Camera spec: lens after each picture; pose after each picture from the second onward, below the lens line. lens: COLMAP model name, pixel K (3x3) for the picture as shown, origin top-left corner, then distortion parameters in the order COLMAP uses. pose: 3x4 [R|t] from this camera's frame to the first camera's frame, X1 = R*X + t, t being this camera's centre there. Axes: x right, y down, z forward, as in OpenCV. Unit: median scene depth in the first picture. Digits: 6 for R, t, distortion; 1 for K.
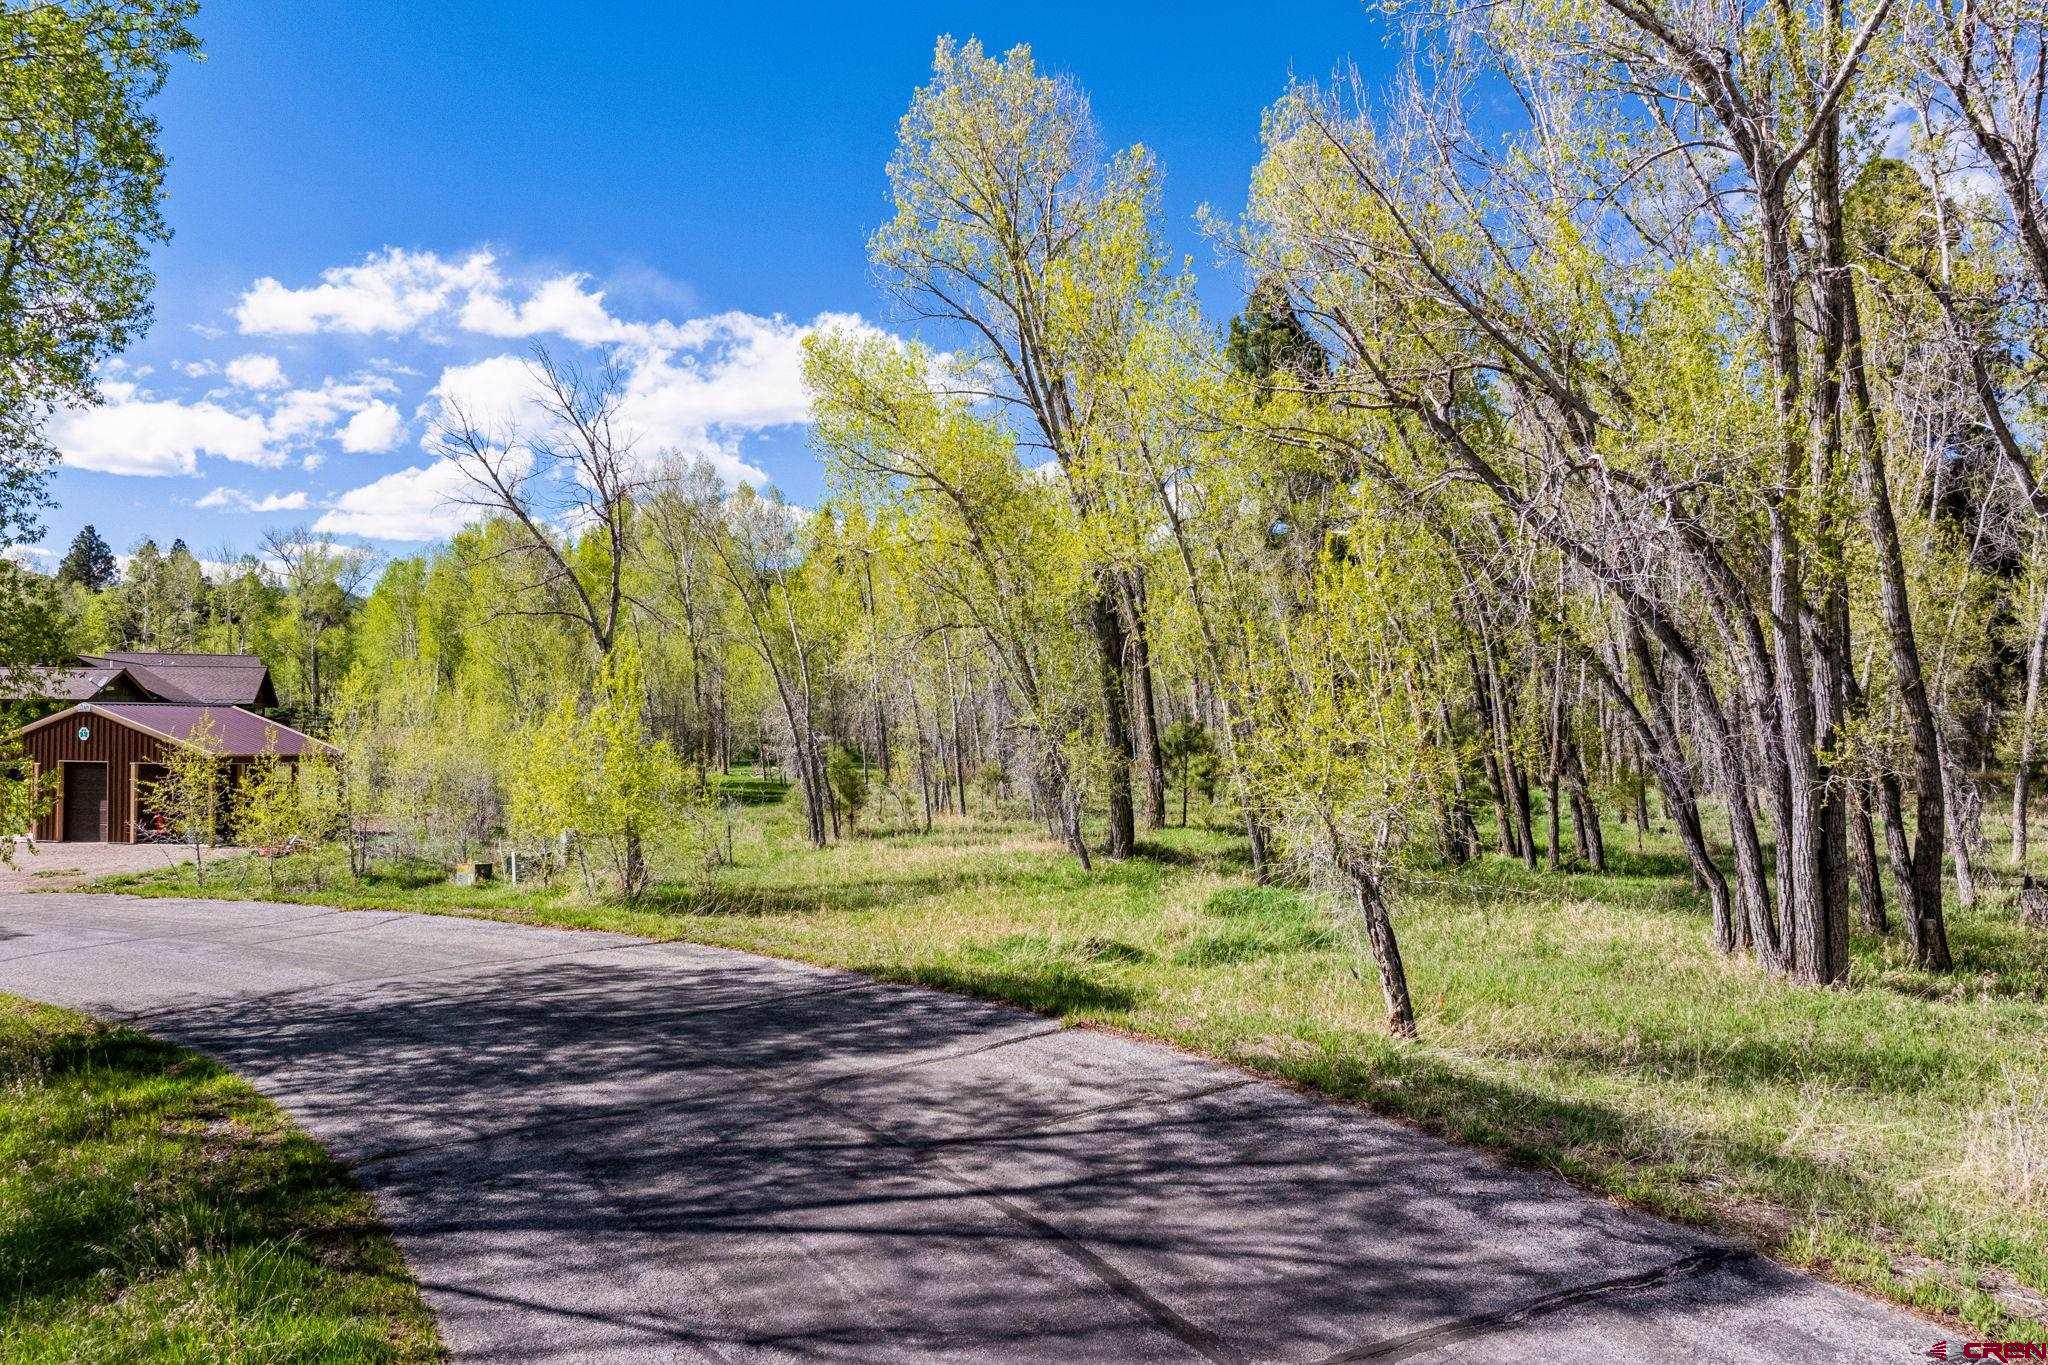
lens RADIAL K [[1457.1, 0, 1021.9], [0, 1457.1, 676.6], [0, 0, 1]] dist [-0.048314, 0.020528]
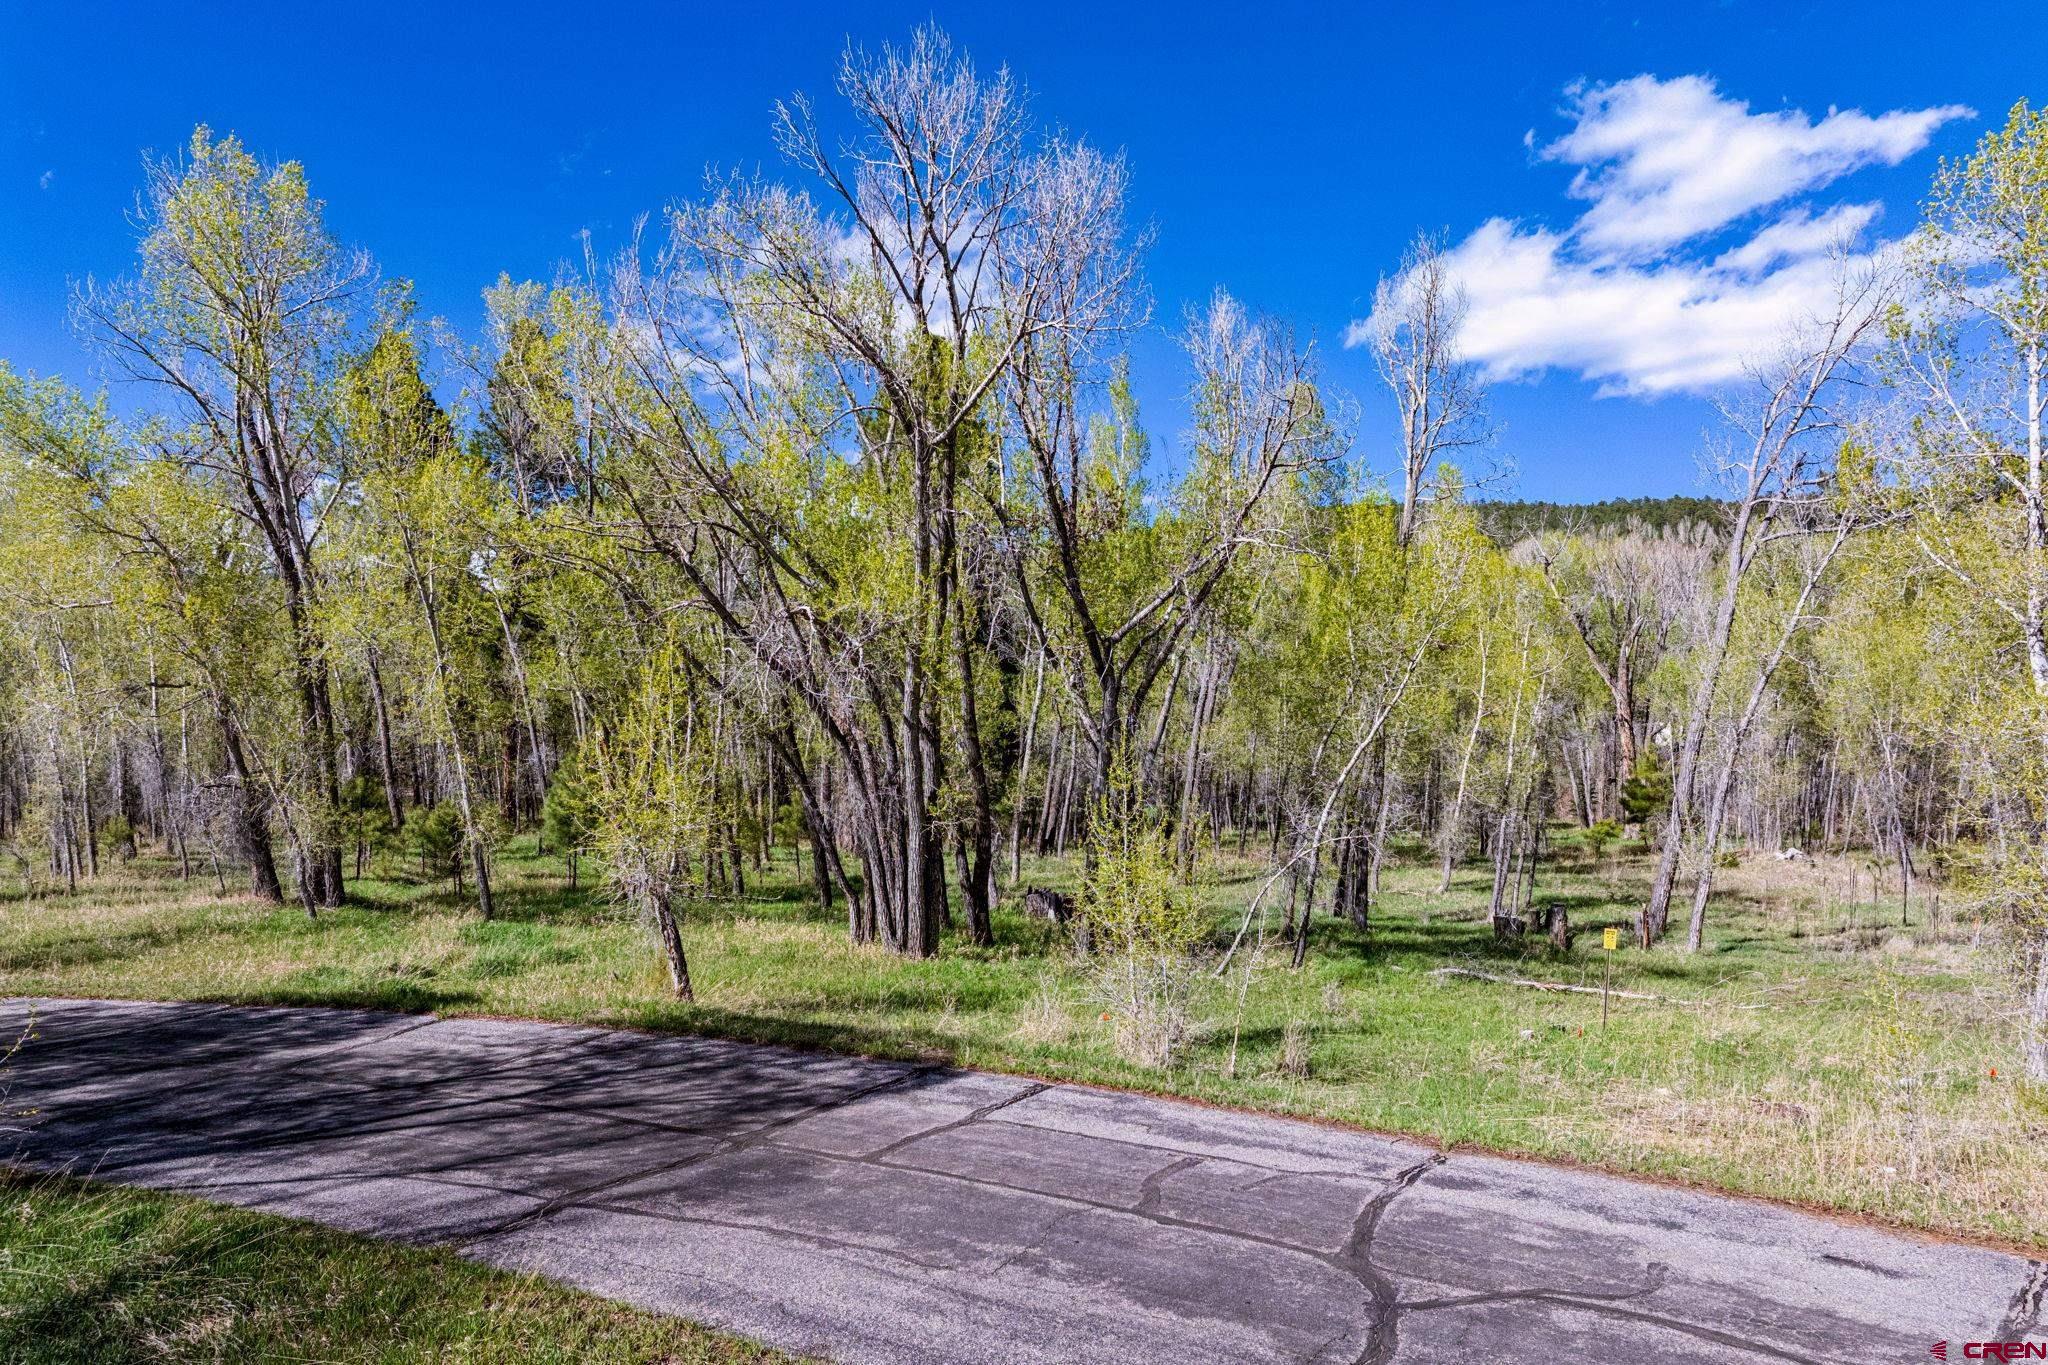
lens RADIAL K [[1497.7, 0, 1030.2], [0, 1497.7, 702.2], [0, 0, 1]] dist [-0.038650, -0.002844]
pose [[0.805302, 0.033672, 0.591908, -0.307995], [-0.023241, 0.999411, -0.025233, -0.020475], [-0.592409, 0.006563, 0.805611, -0.357599]]
